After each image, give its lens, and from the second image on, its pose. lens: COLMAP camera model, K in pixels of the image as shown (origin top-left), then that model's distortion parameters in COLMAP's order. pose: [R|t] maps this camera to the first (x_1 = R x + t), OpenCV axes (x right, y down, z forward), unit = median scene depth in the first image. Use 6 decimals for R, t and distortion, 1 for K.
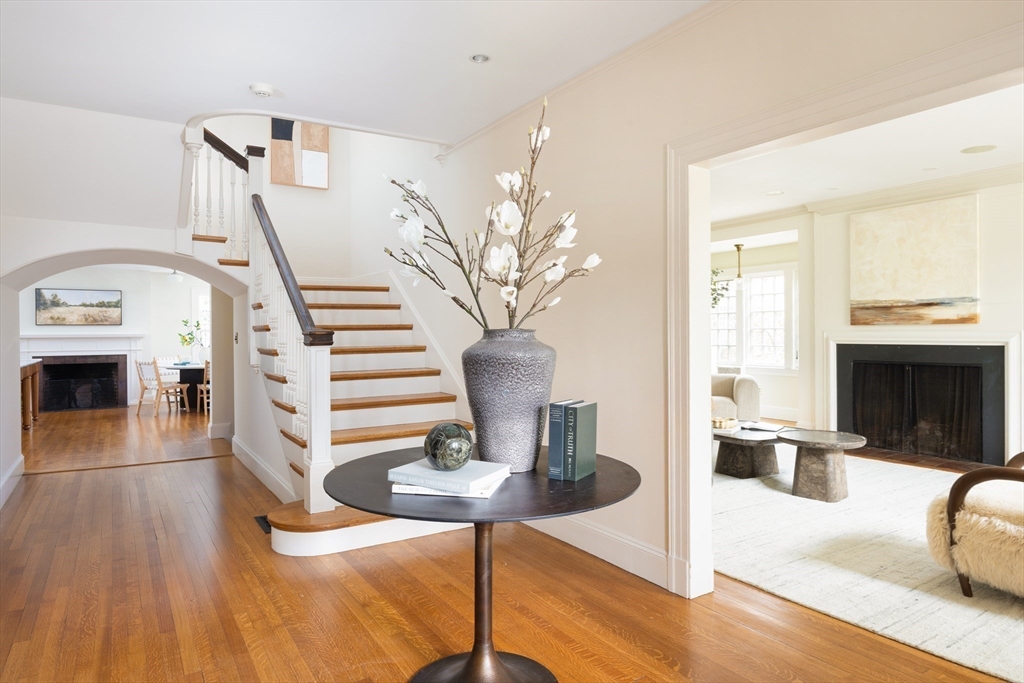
lens RADIAL K [[638.2, 0, 512.6], [0, 638.2, 337.8], [0, 0, 1]] dist [0.001822, 0.000384]
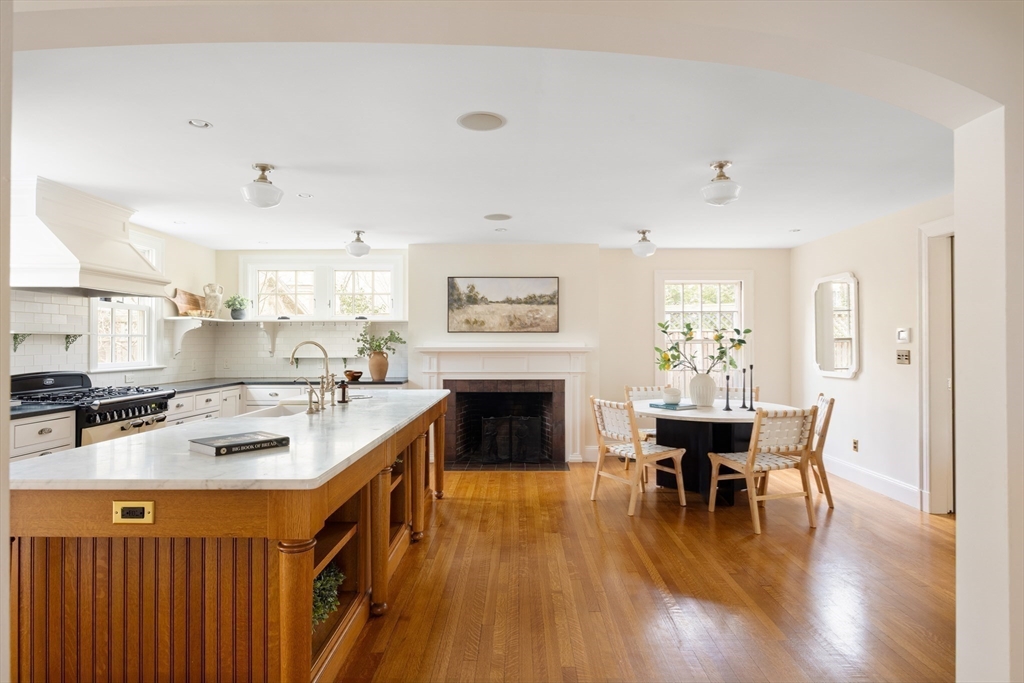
lens RADIAL K [[566.5, 0, 512.3], [0, 566.5, 341.0], [0, 0, 1]] dist [-0.000140, -0.000005]
pose [[0.844172, 0.004053, -0.536056, -0.363954], [-0.011371, 0.999882, -0.010347, -0.005267], [0.535951, 0.014830, 0.844119, 0.524484]]
